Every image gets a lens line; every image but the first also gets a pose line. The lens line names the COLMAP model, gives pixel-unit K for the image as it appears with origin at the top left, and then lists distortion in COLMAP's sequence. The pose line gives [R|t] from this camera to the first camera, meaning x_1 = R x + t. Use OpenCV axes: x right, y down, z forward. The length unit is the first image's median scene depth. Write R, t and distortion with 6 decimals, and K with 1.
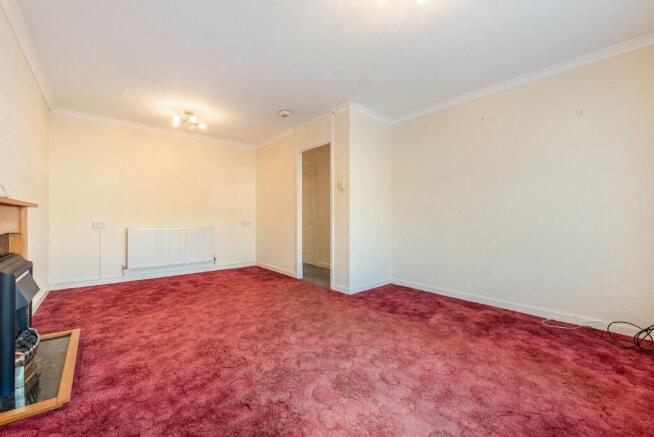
lens RADIAL K [[263.6, 0, 325.3], [0, 263.6, 216.4], [0, 0, 1]] dist [-0.012375, -0.000185]
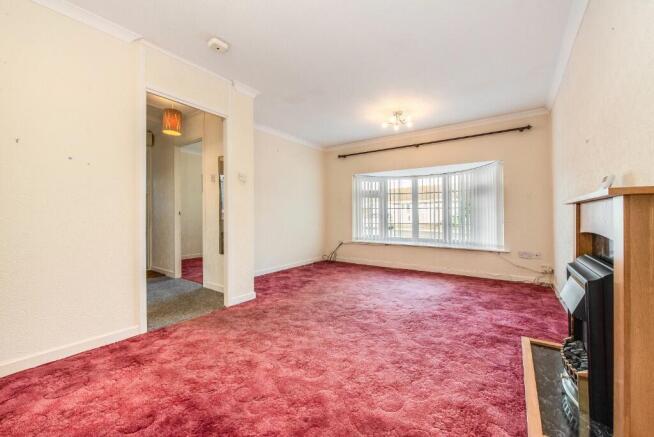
lens RADIAL K [[267.7, 0, 329.0], [0, 267.7, 217.0], [0, 0, 1]] dist [-0.012179, 0.000002]
pose [[-0.249274, -0.007097, 0.968407, -1.326900], [-0.003342, 0.999973, 0.006468, 0.009802], [-0.968427, -0.001625, -0.249292, 1.486056]]
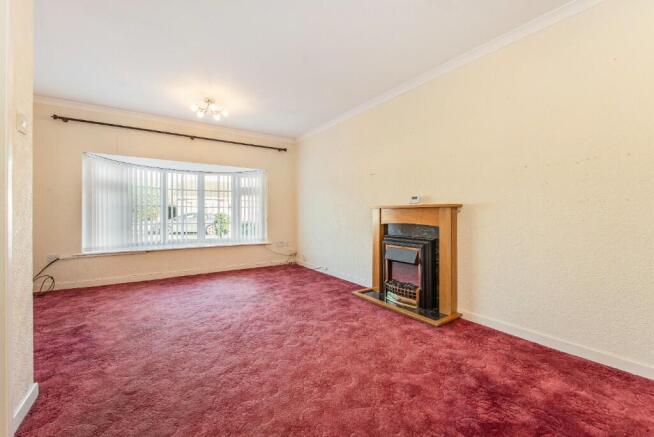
lens RADIAL K [[263.6, 0, 325.3], [0, 263.6, 216.4], [0, 0, 1]] dist [-0.012375, -0.000185]
pose [[-0.993679, -0.005029, 0.112148, -0.619245], [-0.004555, 0.999980, 0.004488, 0.009578], [-0.112169, 0.003949, -0.993681, 2.052092]]
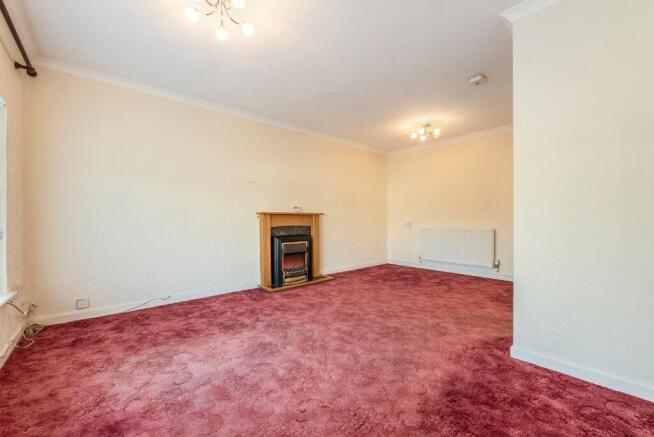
lens RADIAL K [[263.6, 0, 325.3], [0, 263.6, 216.4], [0, 0, 1]] dist [-0.012375, -0.000185]
pose [[0.008764, -0.014499, -0.999856, 0.972100], [0.004618, 0.999885, -0.014459, 0.013548], [0.999951, -0.004490, 0.008830, 0.914575]]
